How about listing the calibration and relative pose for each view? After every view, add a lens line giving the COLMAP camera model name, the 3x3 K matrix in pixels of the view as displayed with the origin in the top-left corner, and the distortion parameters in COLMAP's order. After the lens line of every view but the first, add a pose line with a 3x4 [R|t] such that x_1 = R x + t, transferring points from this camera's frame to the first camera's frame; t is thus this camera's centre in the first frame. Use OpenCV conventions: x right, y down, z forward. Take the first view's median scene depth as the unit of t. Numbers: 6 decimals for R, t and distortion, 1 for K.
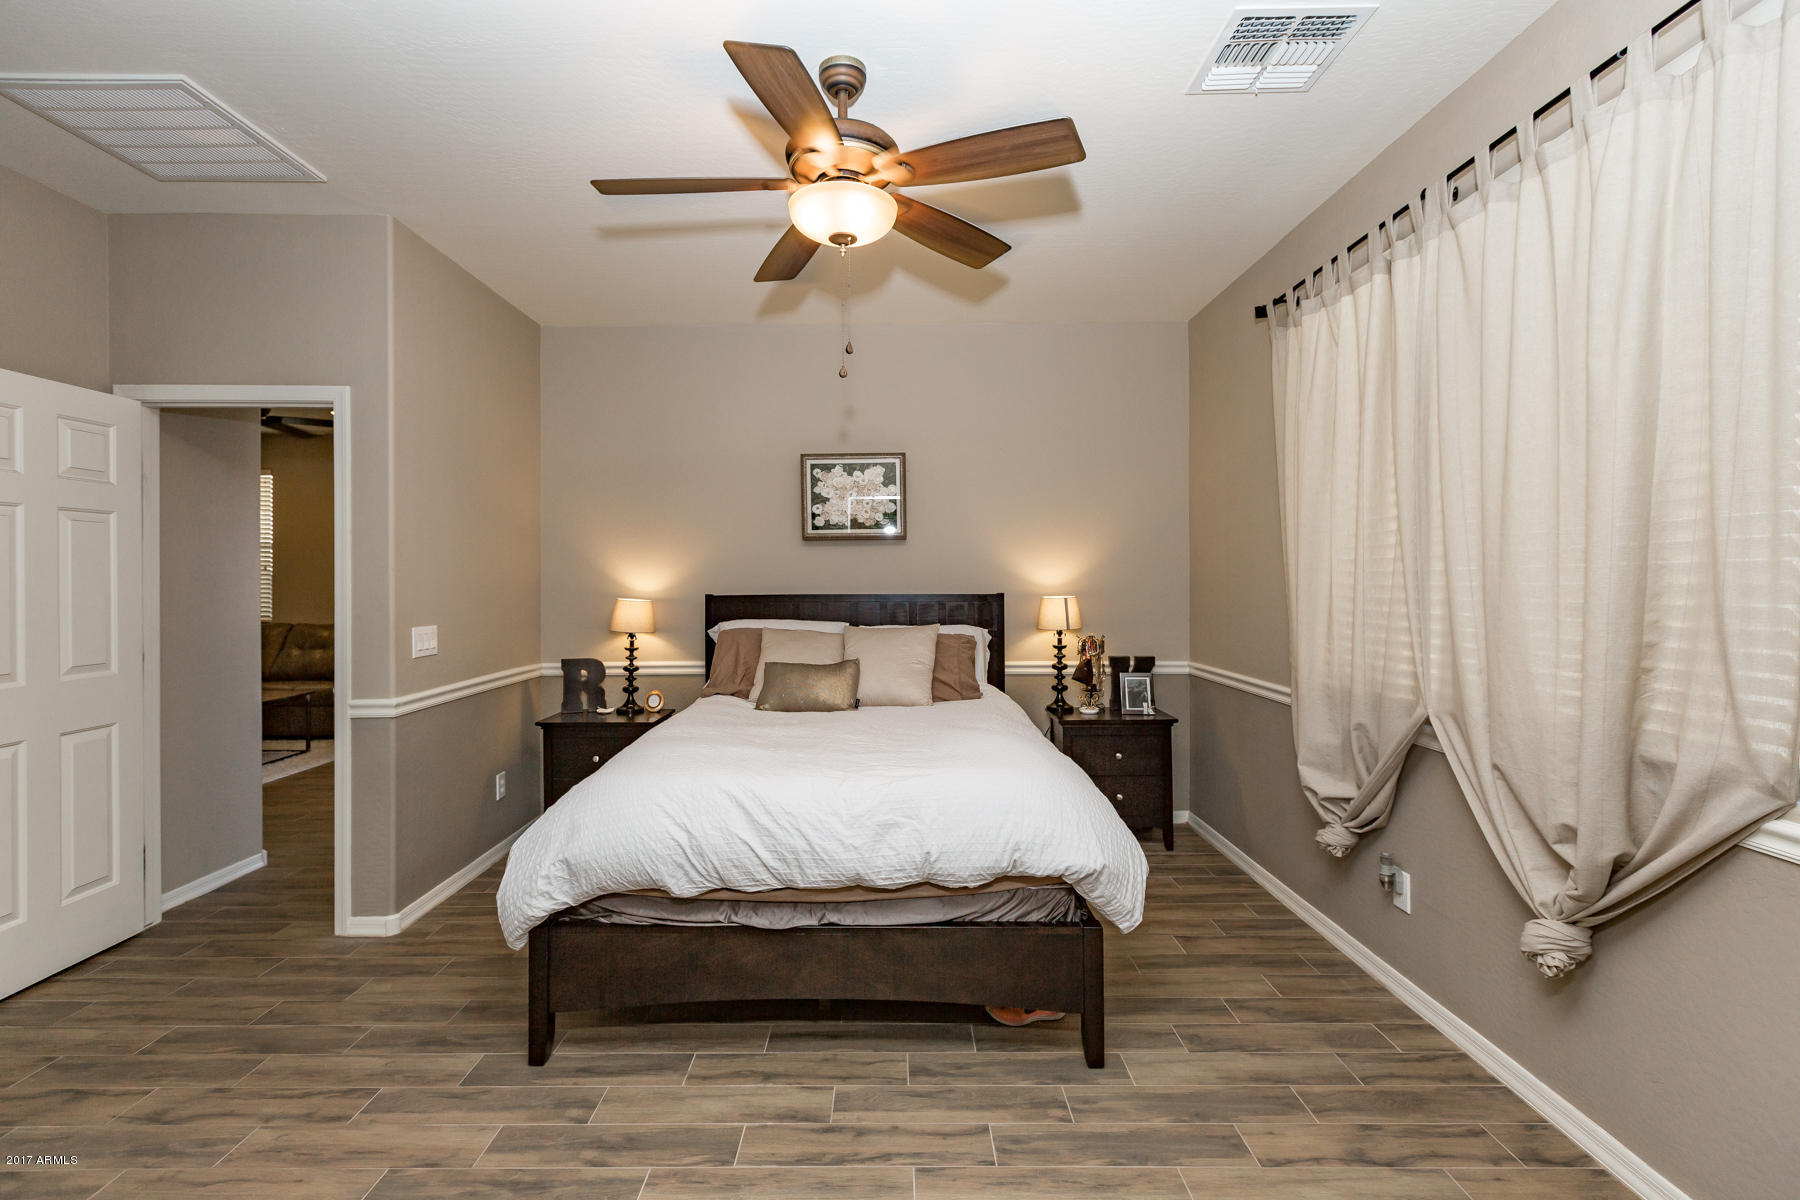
lens RADIAL K [[834.8, 0, 892.2], [0, 834.8, 583.3], [0, 0, 1]] dist [0.001280, -0.000109]
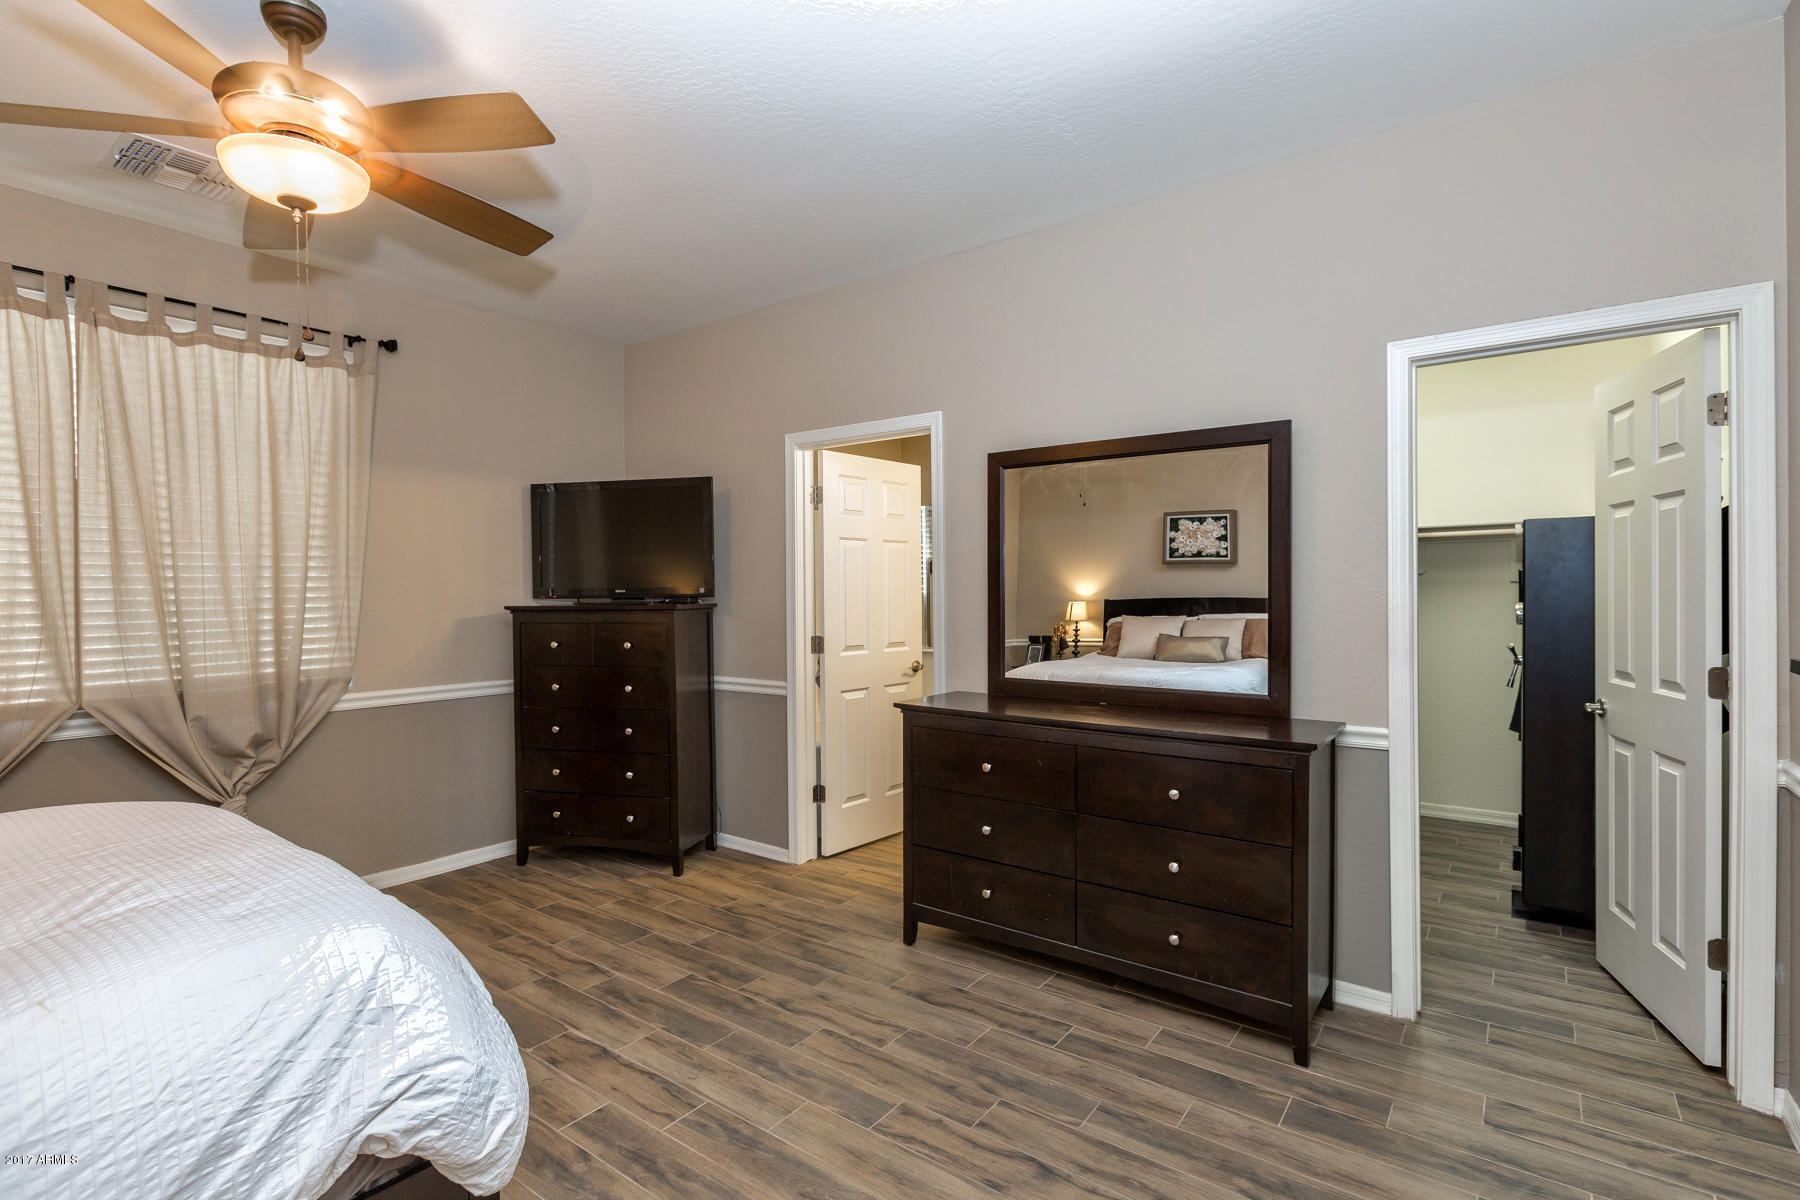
lens RADIAL K [[848.1, 0, 883.7], [0, 848.1, 595.6], [0, 0, 1]] dist [-0.008013, 0.000177]
pose [[-0.803935, 0.006595, 0.594681, -0.768650], [0.013342, 0.999887, 0.006948, 0.002585], [-0.594567, 0.013520, -0.803932, 0.970158]]
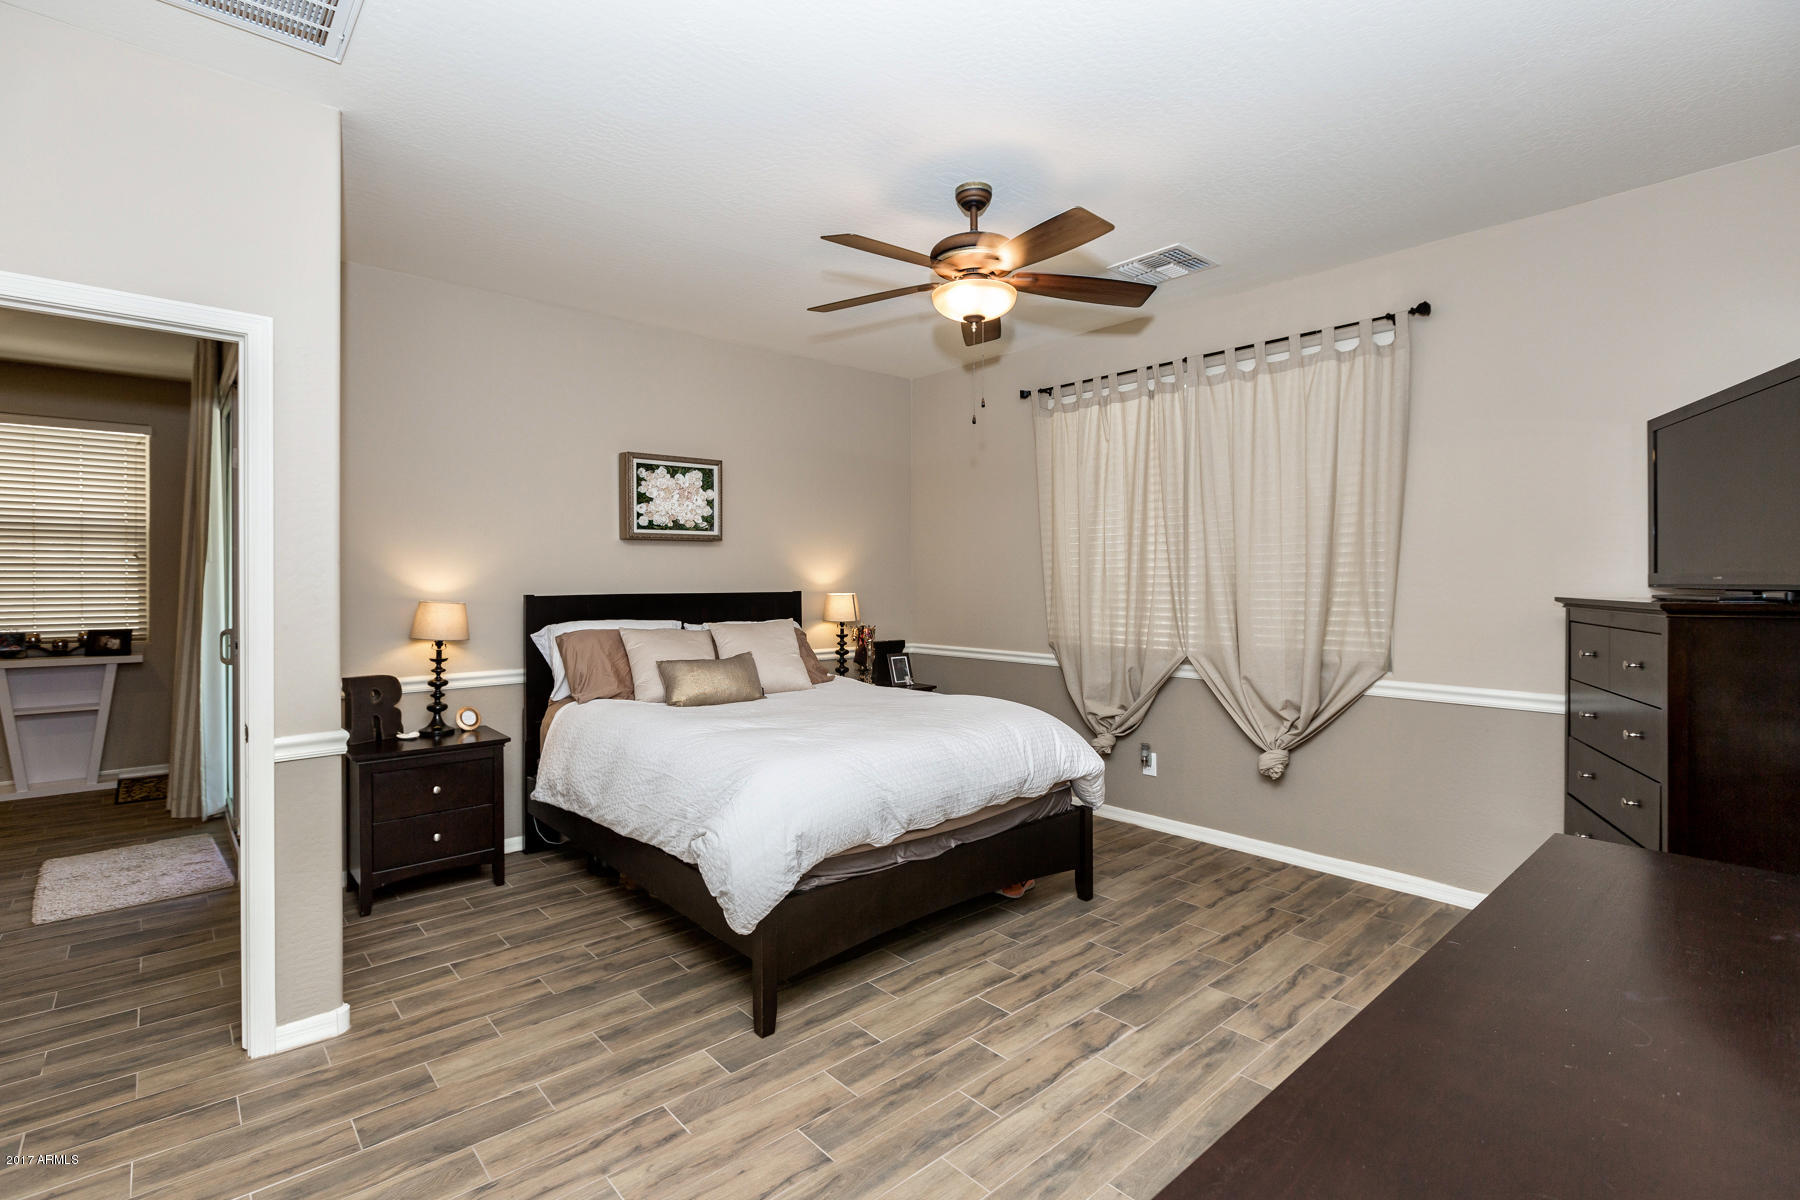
lens RADIAL K [[835.0, 0, 894.0], [0, 835.0, 590.6], [0, 0, 1]] dist [-0.009142, 0.000095]
pose [[0.744271, -0.006910, 0.667842, -0.731569], [0.002441, 0.999968, 0.007627, 0.003255], [-0.667874, -0.004047, 0.744264, 0.078555]]
